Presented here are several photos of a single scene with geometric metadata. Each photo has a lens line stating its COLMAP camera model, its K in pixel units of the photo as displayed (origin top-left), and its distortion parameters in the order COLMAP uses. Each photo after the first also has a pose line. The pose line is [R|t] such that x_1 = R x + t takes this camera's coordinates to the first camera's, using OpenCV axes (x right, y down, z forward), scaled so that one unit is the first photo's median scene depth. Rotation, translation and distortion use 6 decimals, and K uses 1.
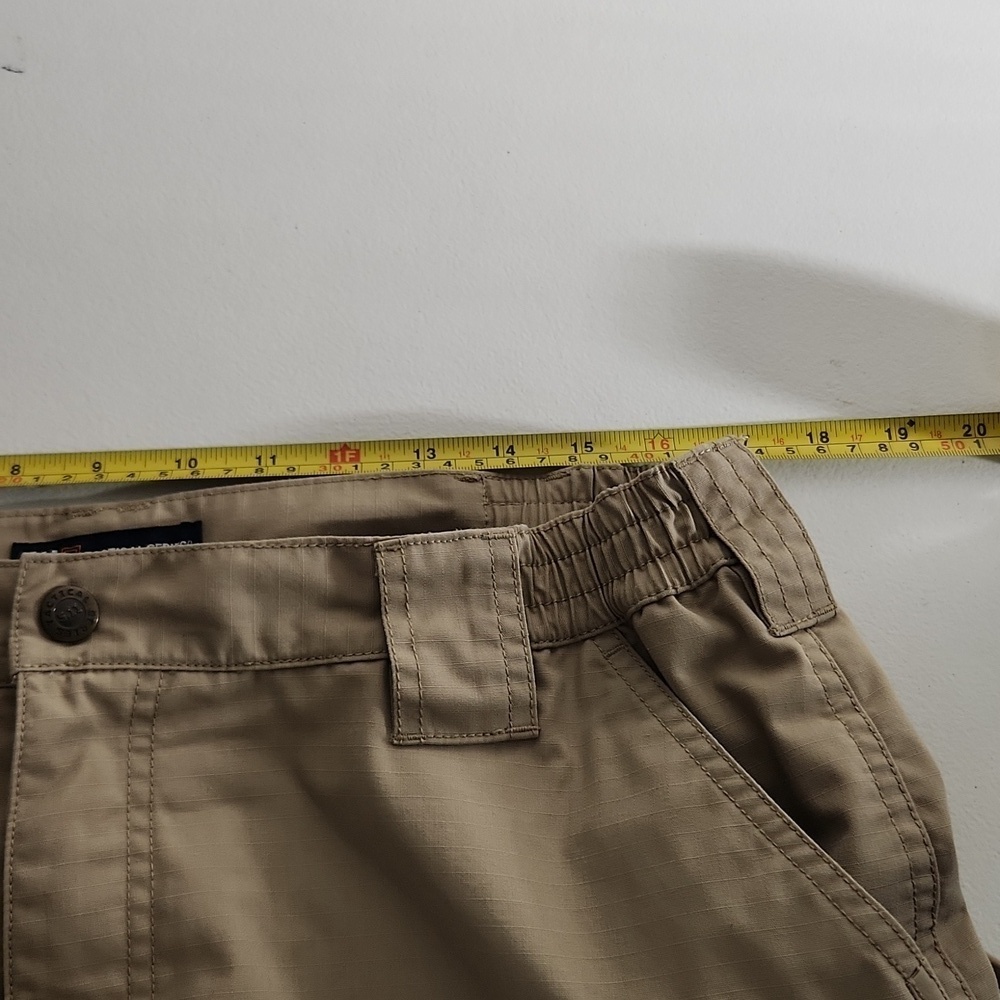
lens RADIAL K [[1640.3, 0, 462.2], [0, 1640.3, 503.5], [0, 0, 1]] dist [0.142562, -0.253544]
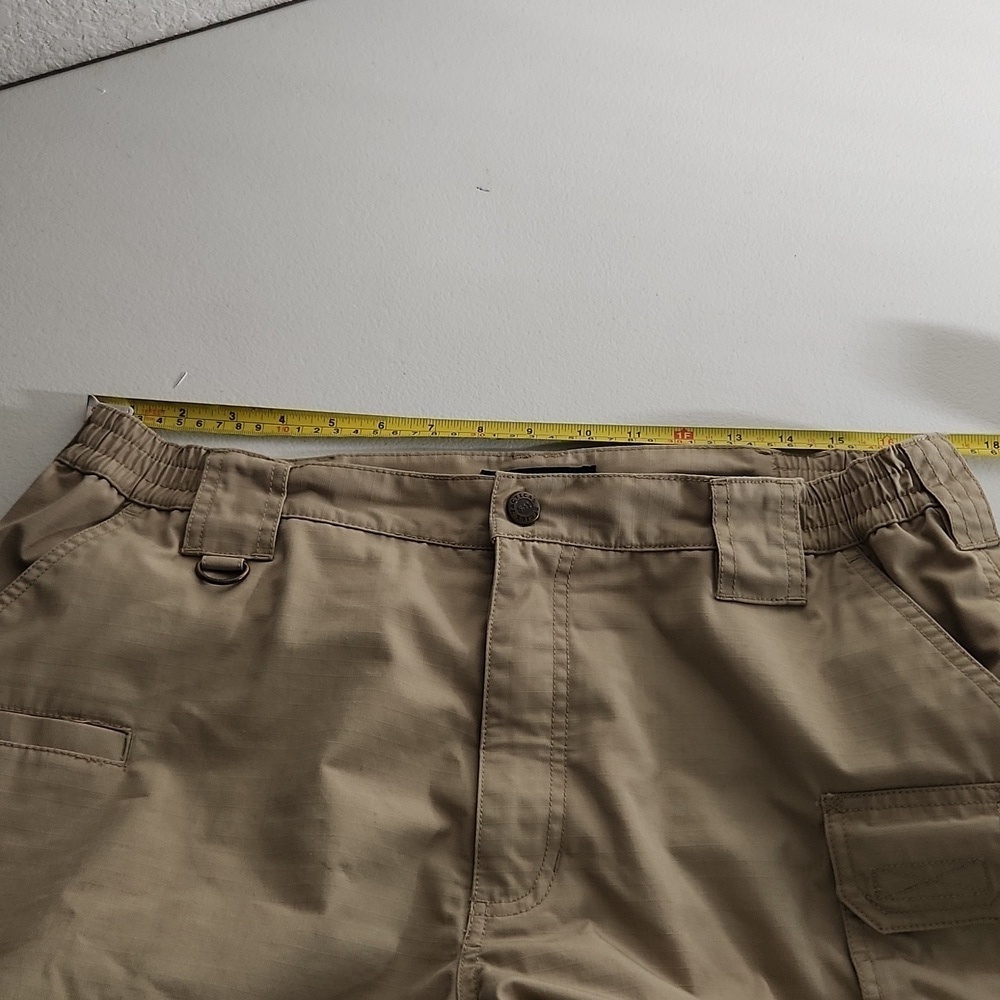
lens RADIAL K [[1640.3, 0, 462.2], [0, 1640.3, 503.5], [0, 0, 1]] dist [0.142562, -0.253544]
pose [[0.993497, 0.073125, -0.087276, -0.154550], [-0.080351, 0.993357, -0.082376, 0.203188], [0.080673, 0.088853, 0.992772, -0.649143]]
